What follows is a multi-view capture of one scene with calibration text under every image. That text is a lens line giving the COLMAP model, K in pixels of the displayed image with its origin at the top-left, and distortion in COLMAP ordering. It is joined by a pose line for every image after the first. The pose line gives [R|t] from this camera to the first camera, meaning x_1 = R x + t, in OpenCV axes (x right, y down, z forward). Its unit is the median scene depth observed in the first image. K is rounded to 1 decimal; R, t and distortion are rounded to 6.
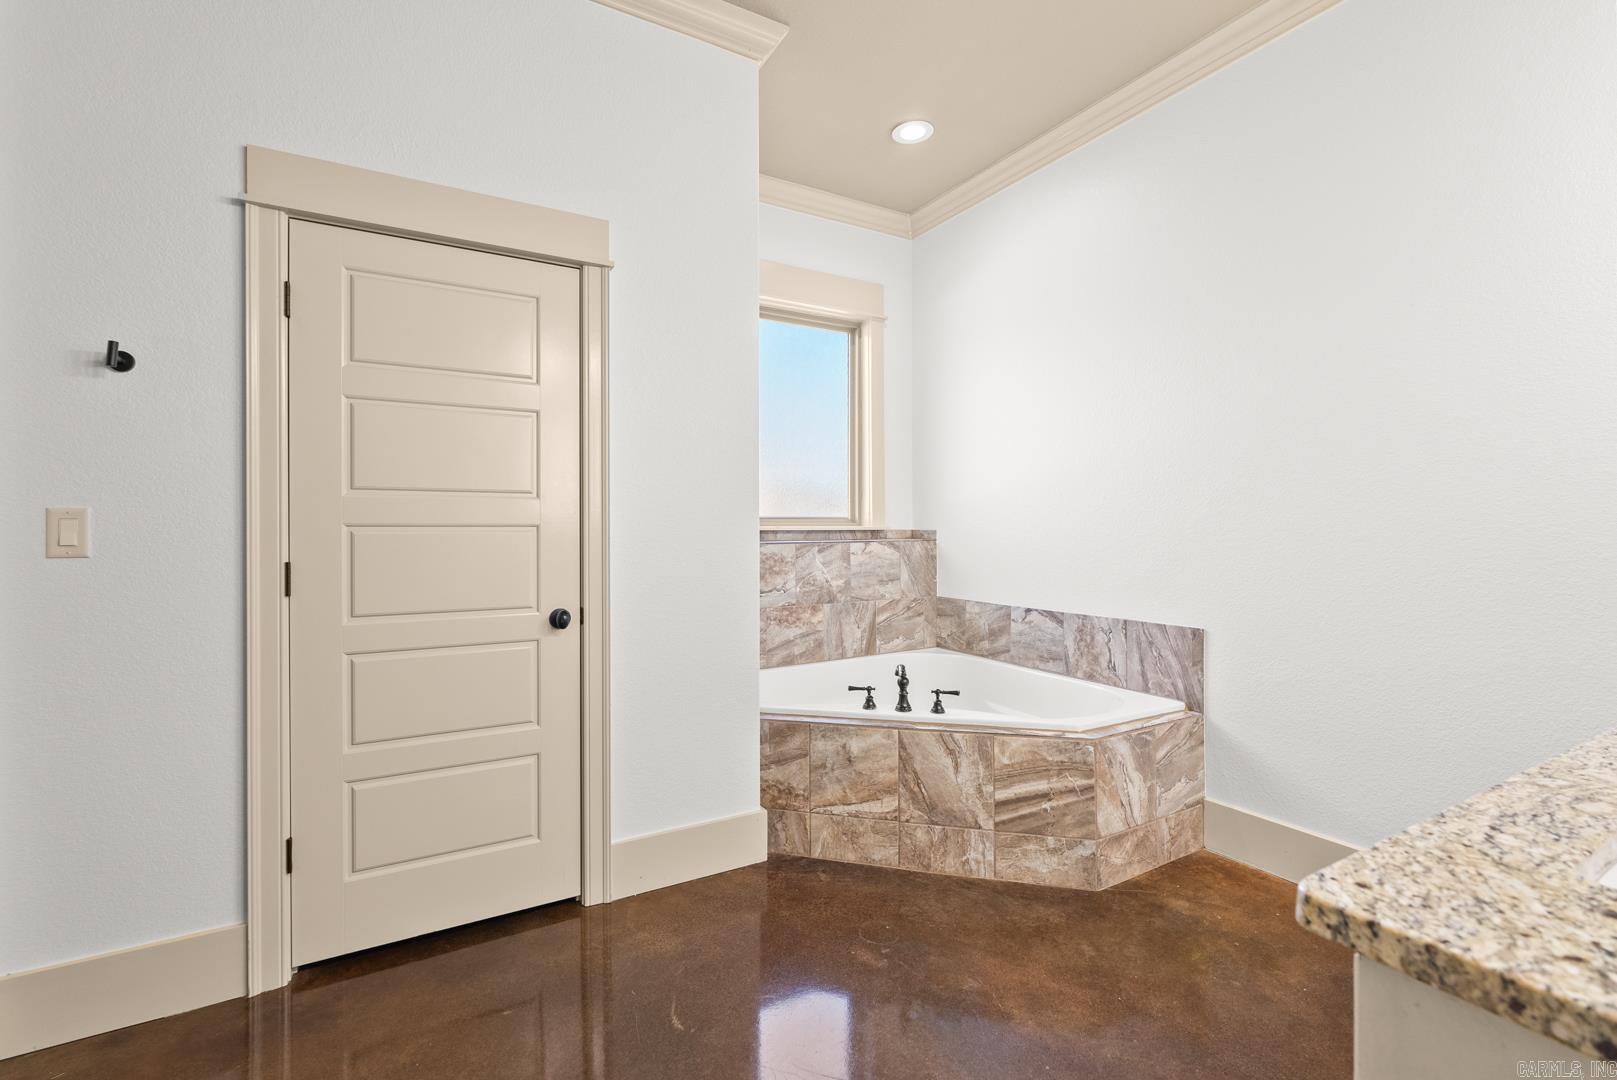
lens RADIAL K [[718.4, 0, 804.5], [0, 718.4, 528.6], [0, 0, 1]] dist [0.002462, -0.000022]
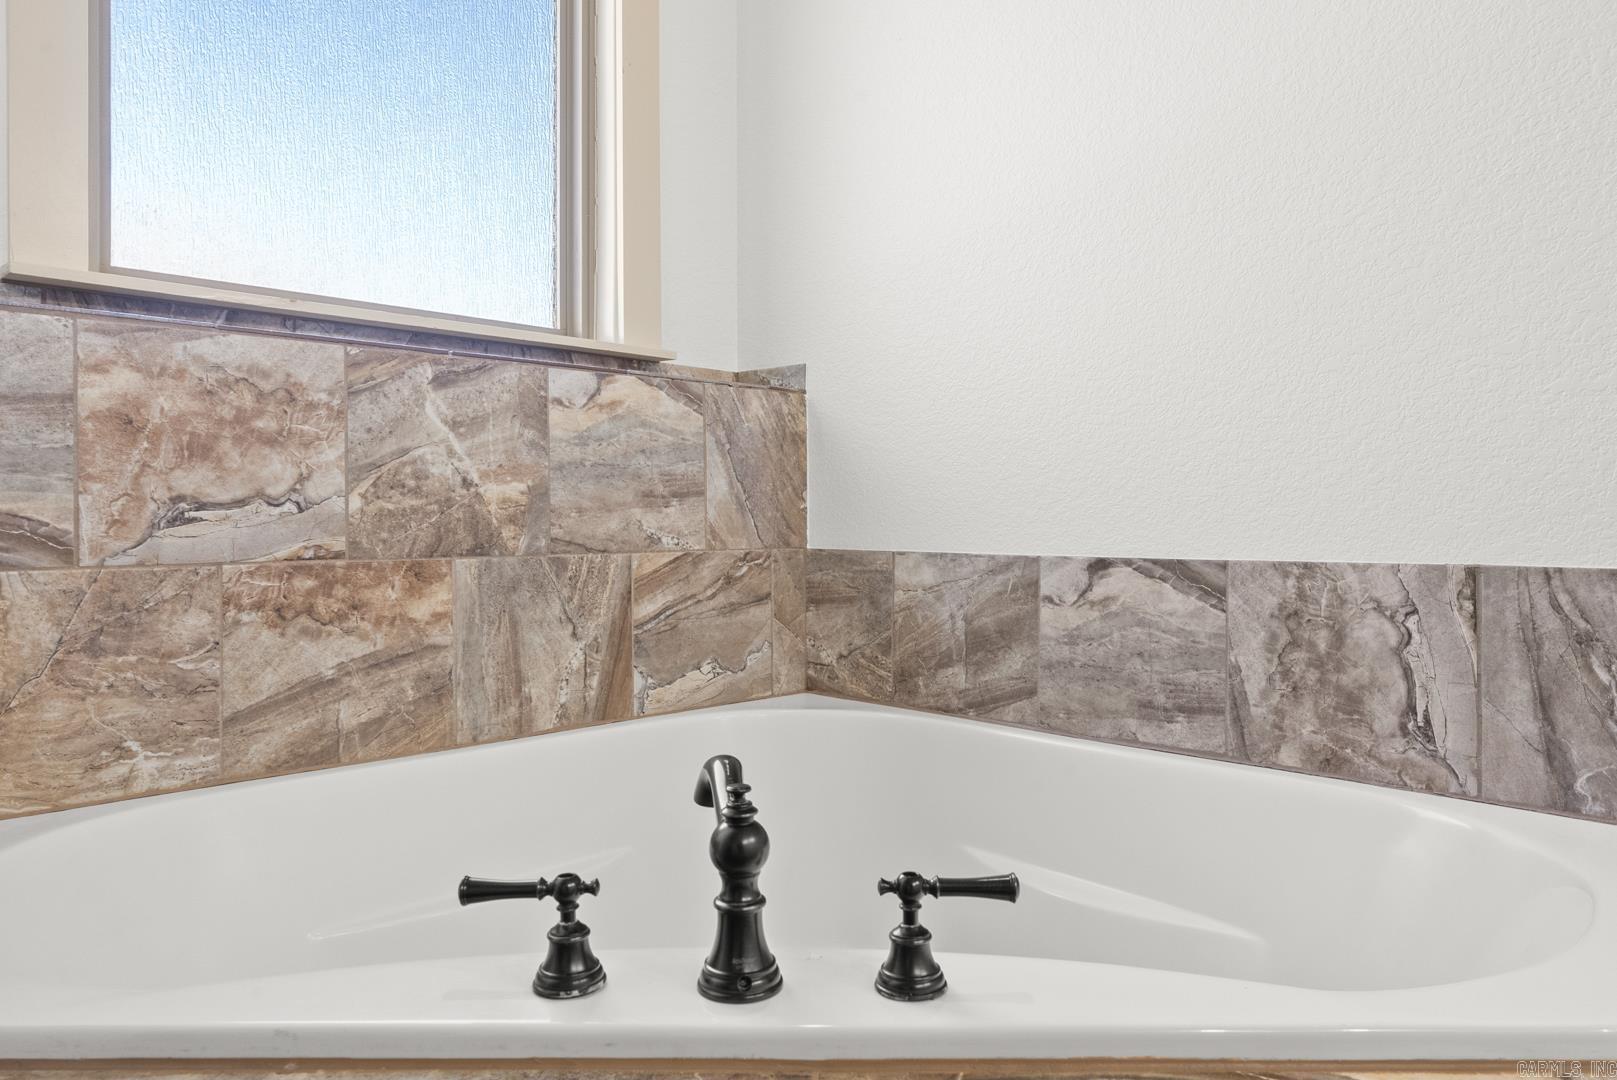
lens RADIAL K [[1126.5, 0, 816.3], [0, 1126.5, 537.2], [0, 0, 1]] dist [0.001392, 0.000873]
pose [[0.970682, 0.000547, 0.240365, 0.062418], [-0.003288, 0.999934, 0.011004, 0.093546], [-0.240343, -0.011472, 0.970620, 0.521310]]
